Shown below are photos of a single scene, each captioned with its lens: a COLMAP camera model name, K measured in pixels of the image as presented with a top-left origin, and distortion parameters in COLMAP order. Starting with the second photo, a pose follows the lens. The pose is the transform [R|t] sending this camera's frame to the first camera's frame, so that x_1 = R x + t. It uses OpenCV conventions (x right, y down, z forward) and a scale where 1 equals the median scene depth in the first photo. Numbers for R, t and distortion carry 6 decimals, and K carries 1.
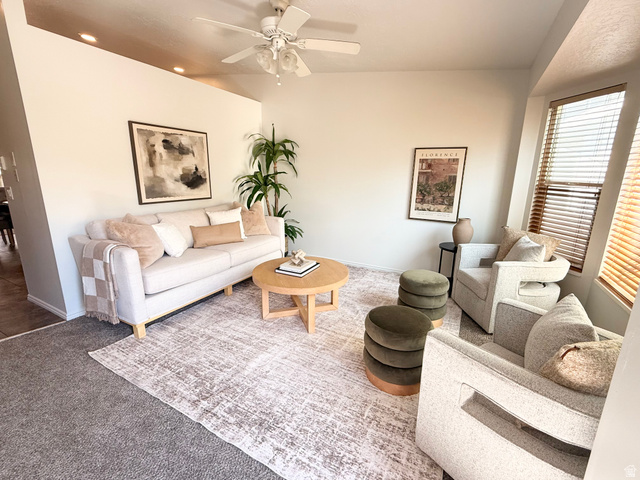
lens RADIAL K [[281.9, 0, 320.0], [0, 281.9, 240.0], [0, 0, 1]] dist [-0.000744, 0.000029]
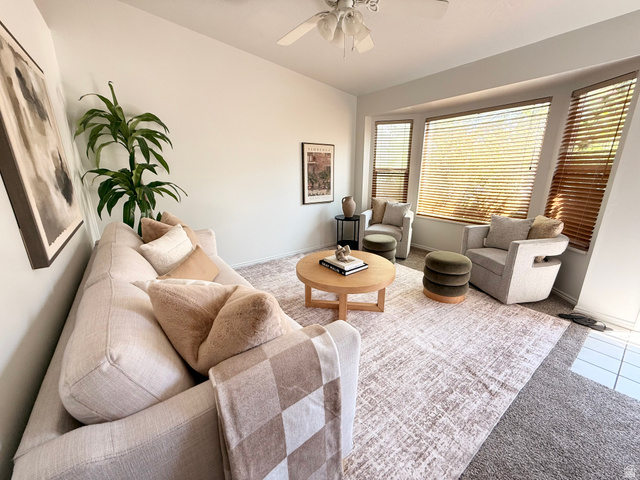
lens RADIAL K [[252.1, 0, 320.0], [0, 252.1, 240.0], [0, 0, 1]] dist [-0.001716, 0.000013]
pose [[0.434240, -0.264131, 0.861203, -0.638224], [0.220516, 0.958126, 0.182668, -0.119016], [-0.873389, 0.110587, 0.474302, 0.501730]]
